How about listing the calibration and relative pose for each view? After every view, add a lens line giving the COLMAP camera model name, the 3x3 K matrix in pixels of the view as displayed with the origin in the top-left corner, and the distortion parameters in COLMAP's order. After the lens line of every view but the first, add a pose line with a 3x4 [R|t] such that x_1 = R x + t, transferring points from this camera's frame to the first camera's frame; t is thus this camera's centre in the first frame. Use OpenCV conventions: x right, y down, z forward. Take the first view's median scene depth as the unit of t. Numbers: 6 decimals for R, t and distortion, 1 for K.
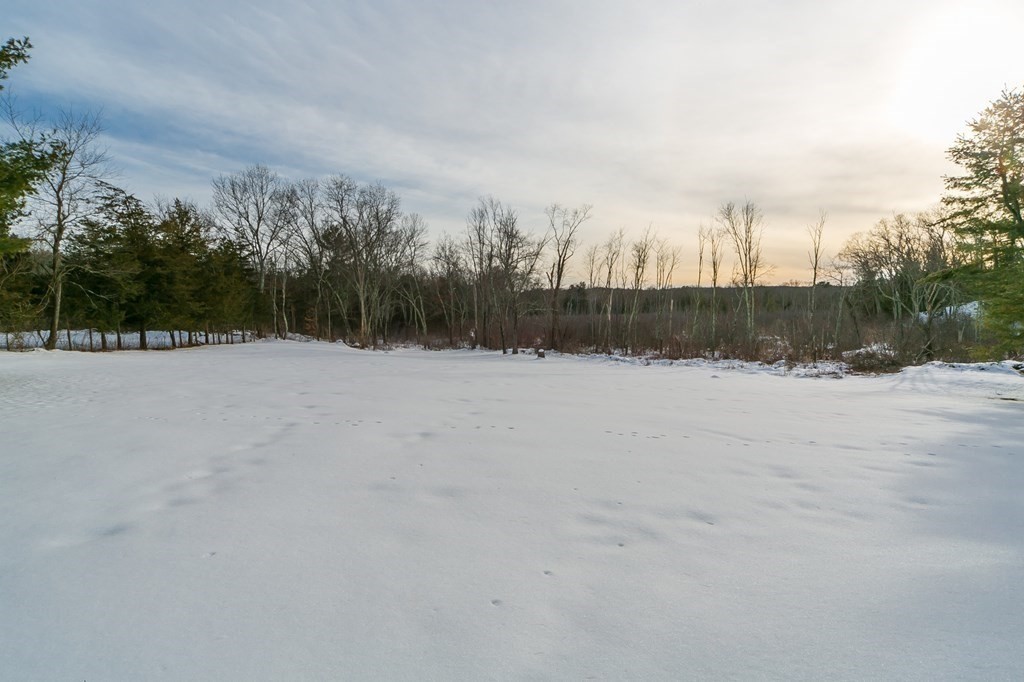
lens RADIAL K [[508.7, 0, 513.6], [0, 508.7, 348.2], [0, 0, 1]] dist [0.003527, -0.000676]
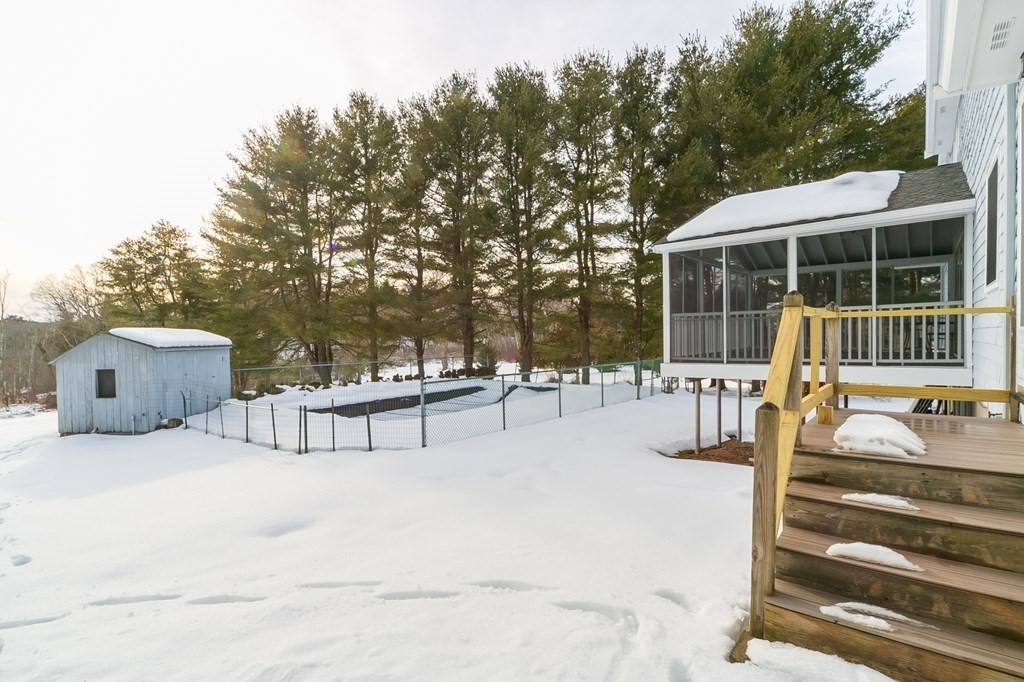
lens RADIAL K [[508.7, 0, 517.9], [0, 508.7, 349.3], [0, 0, 1]] dist [0.003527, -0.000676]
pose [[0.246483, -0.011346, 0.969081, -0.128658], [0.079309, 0.996814, -0.008502, 0.001265], [-0.965896, 0.078952, 0.246598, -0.220534]]
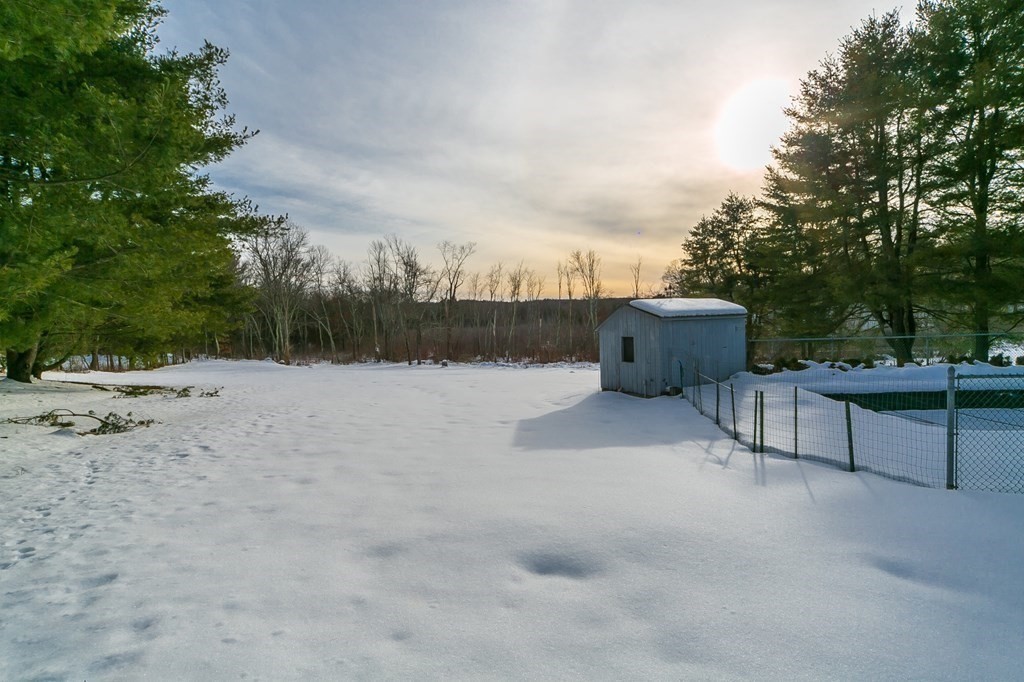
lens RADIAL K [[508.7, 0, 519.6], [0, 508.7, 347.3], [0, 0, 1]] dist [0.003527, -0.000676]
pose [[0.963379, -0.030203, 0.266436, -0.081208], [0.036622, 0.999146, -0.019154, 0.001903], [-0.265630, 0.028210, 0.963662, -0.218631]]
